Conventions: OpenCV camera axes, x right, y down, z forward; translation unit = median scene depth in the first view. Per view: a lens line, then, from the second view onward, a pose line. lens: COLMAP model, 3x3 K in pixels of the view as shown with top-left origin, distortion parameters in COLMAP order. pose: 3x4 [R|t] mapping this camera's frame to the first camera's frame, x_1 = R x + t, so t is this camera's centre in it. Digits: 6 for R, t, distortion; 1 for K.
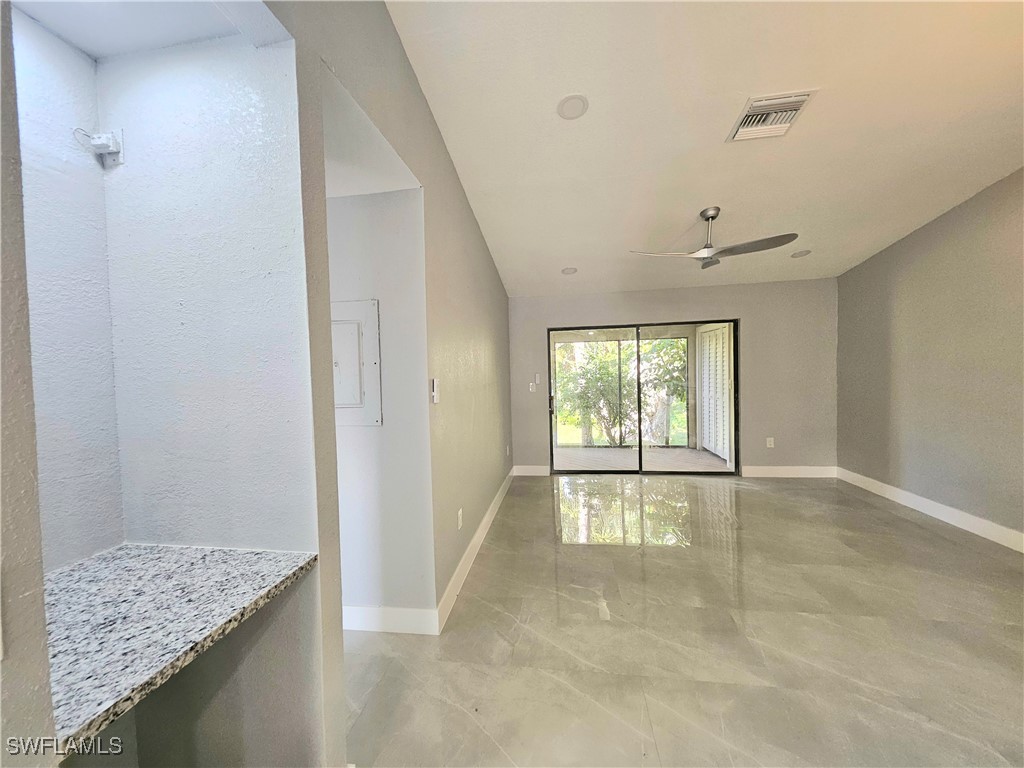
lens RADIAL K [[407.2, 0, 502.4], [0, 407.2, 384.8], [0, 0, 1]] dist [0.006962, -0.002099]
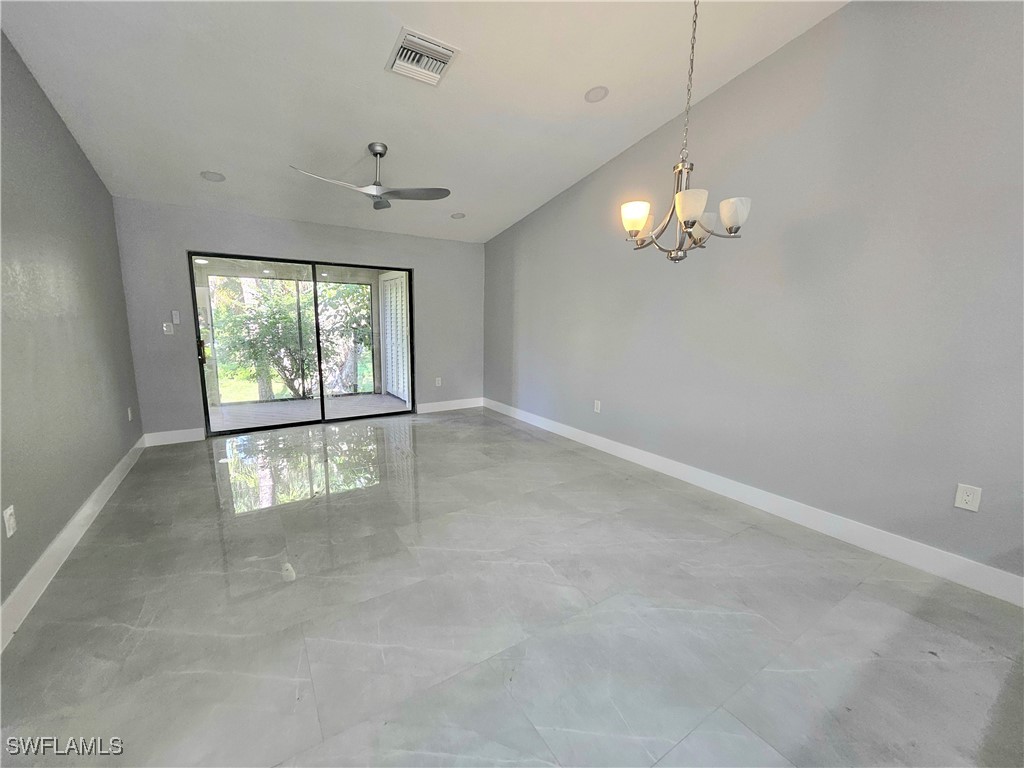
lens RADIAL K [[407.2, 0, 509.9], [0, 407.2, 387.4], [0, 0, 1]] dist [0.006962, -0.002099]
pose [[0.745099, -0.068622, 0.663414, 0.035499], [-0.014030, 0.992860, 0.118456, 0.015911], [-0.666806, -0.097569, 0.738816, 0.007875]]
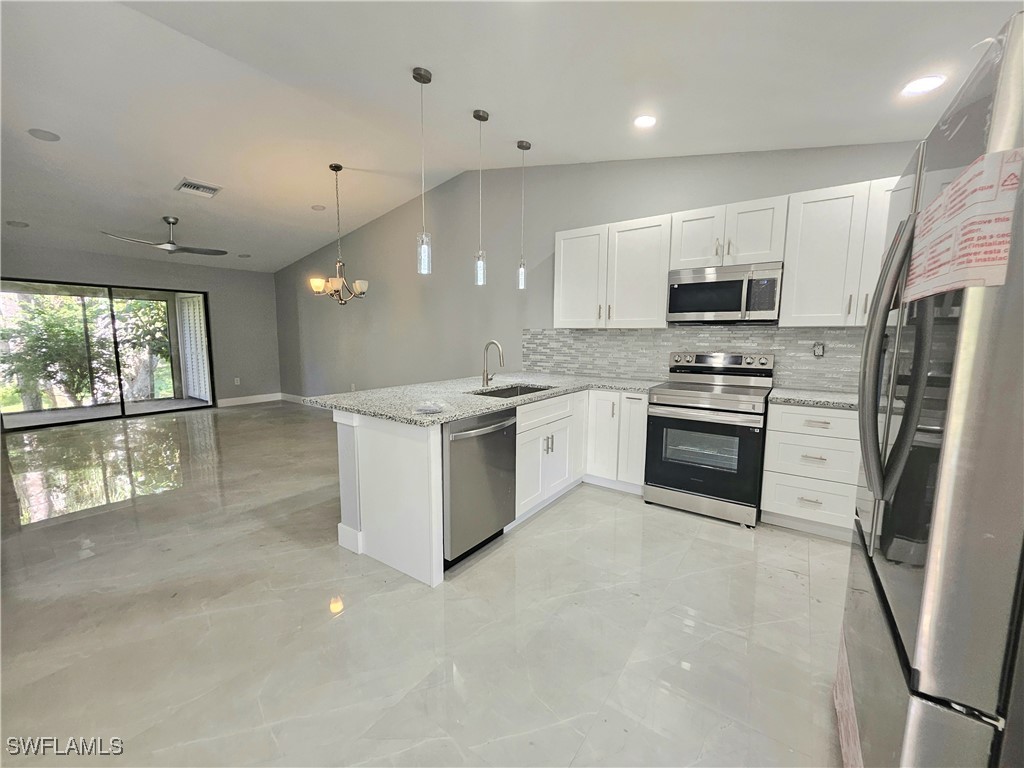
lens RADIAL K [[407.2, 0, 505.9], [0, 407.2, 385.2], [0, 0, 1]] dist [0.006962, -0.002099]
pose [[0.457631, -0.077064, 0.885796, -0.182517], [0.006137, 0.996487, 0.083524, 0.036641], [-0.889121, -0.032787, 0.456496, -0.480535]]
